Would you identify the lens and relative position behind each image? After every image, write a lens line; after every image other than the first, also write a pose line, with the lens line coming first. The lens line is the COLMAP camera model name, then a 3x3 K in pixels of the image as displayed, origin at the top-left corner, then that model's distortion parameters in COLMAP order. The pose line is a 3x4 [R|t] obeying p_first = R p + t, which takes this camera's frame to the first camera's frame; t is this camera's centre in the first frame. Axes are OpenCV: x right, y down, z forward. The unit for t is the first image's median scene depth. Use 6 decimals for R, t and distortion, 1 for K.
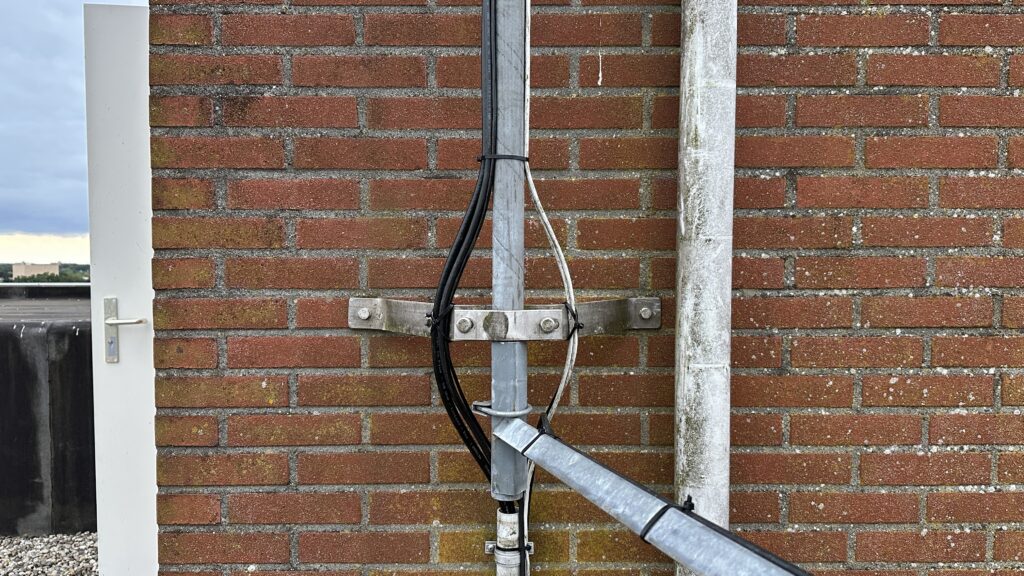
lens RADIAL K [[732.3, 0, 512.0], [0, 732.3, 288.0], [0, 0, 1]] dist [0.068009, -0.118137]
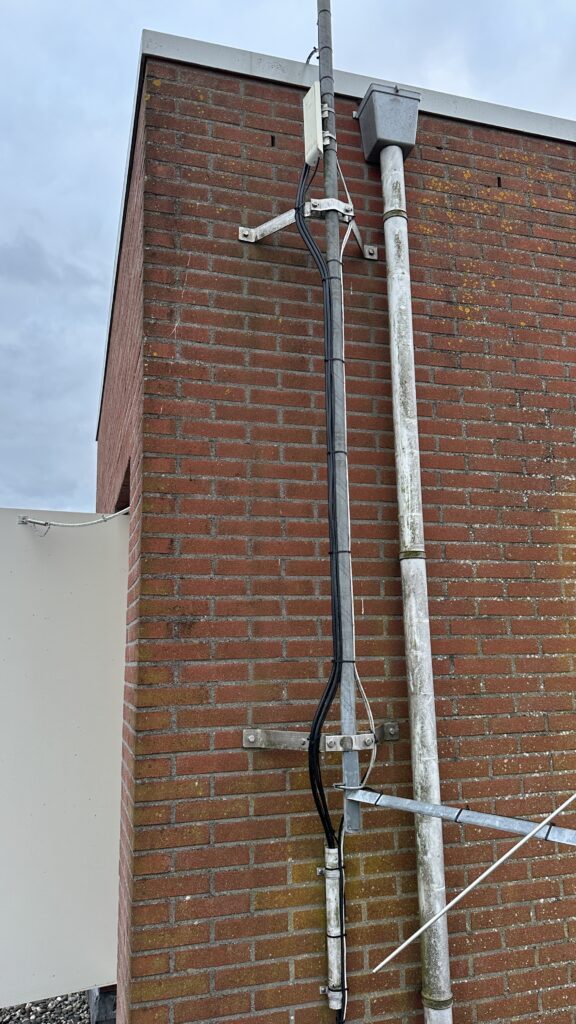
lens RADIAL K [[739.7, 0, 271.6], [0, 739.7, 489.1], [0, 0, 1]] dist [0.139959, -0.291729]
pose [[0.963246, 0.037043, 0.266056, -0.684840], [0.029460, 0.969904, -0.241700, -0.119169], [-0.267002, 0.240655, 0.933164, -0.941890]]
